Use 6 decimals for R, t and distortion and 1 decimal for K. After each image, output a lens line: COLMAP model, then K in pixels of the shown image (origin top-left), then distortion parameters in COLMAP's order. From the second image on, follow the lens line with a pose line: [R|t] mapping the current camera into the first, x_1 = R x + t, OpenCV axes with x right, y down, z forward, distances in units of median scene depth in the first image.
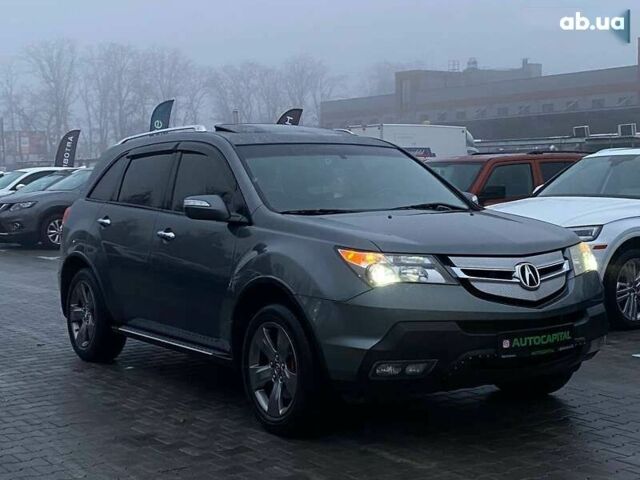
lens RADIAL K [[1039.4, 0, 325.1], [0, 1039.4, 242.2], [0, 0, 1]] dist [0.257944, 0.000000]
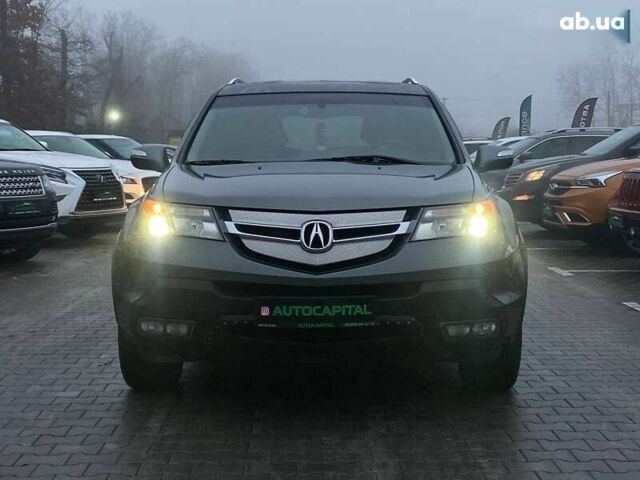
lens RADIAL K [[1039.4, 0, 320.6], [0, 1039.4, 242.7], [0, 0, 1]] dist [0.257944, 0.000000]
pose [[0.811370, 0.053808, -0.582051, 0.704484], [-0.040429, 0.998535, 0.035953, 0.006691], [0.583133, -0.005639, 0.812357, 0.318804]]
